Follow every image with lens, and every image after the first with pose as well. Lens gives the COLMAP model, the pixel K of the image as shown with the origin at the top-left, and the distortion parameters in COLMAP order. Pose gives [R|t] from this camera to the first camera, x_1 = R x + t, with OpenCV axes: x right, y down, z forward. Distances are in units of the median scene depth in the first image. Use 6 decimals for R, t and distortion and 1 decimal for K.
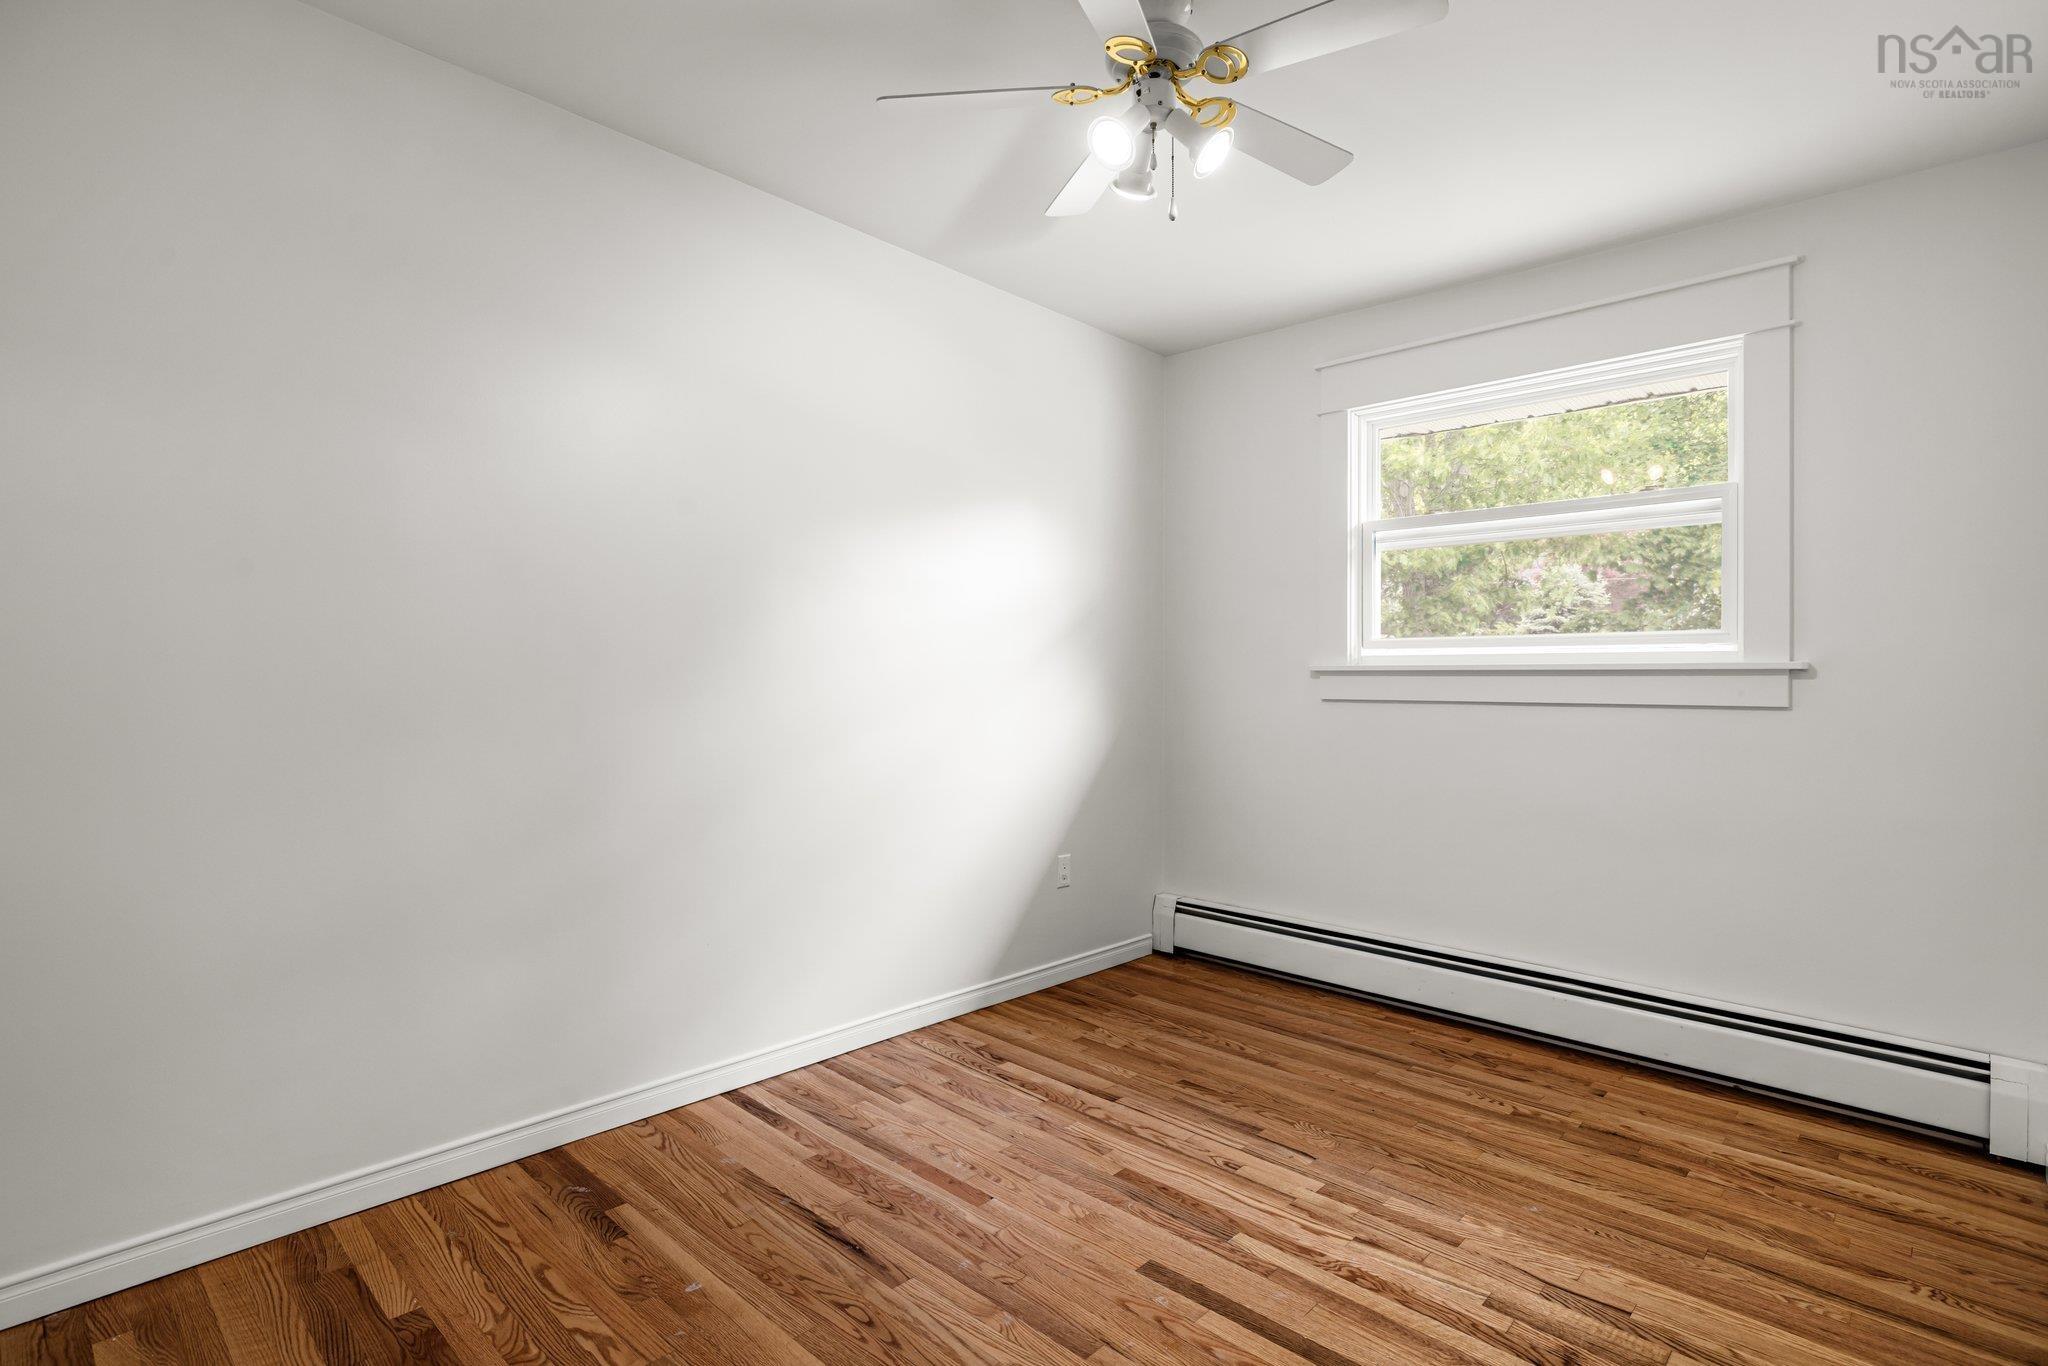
lens RADIAL K [[1039.7, 0, 1018.1], [0, 1039.7, 650.7], [0, 0, 1]] dist [-0.002169, -0.000172]
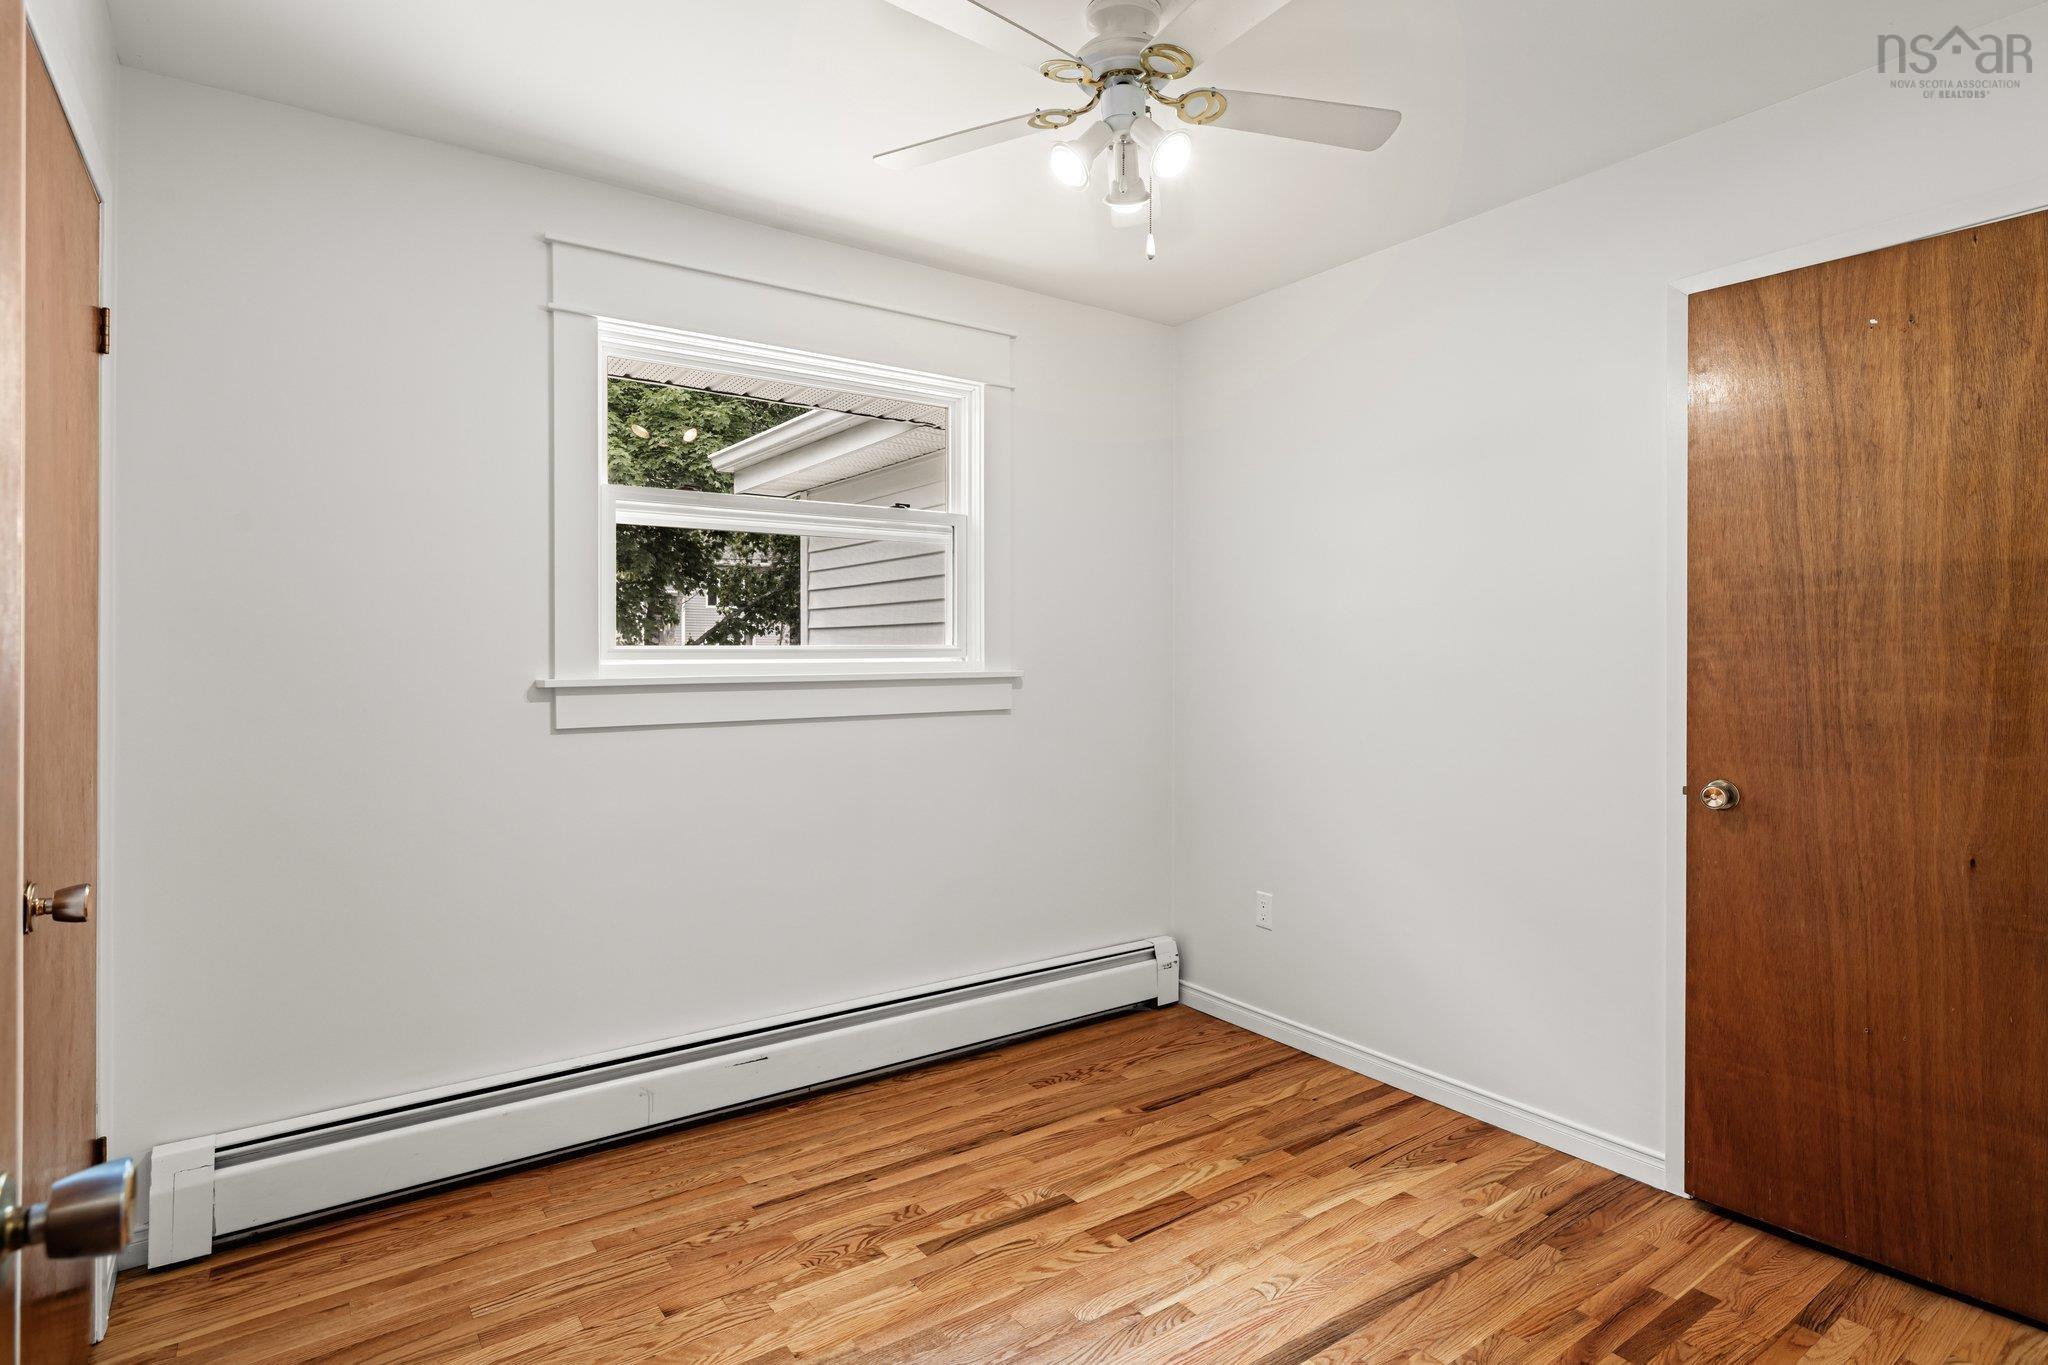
lens RADIAL K [[1039.7, 0, 1018.1], [0, 1039.7, 650.2], [0, 0, 1]] dist [-0.002169, -0.000172]
pose [[0.176421, 0.025485, 0.983985, -0.318338], [-0.001825, 0.999672, -0.025564, 0.012109], [-0.984313, 0.002714, 0.176410, 0.588207]]
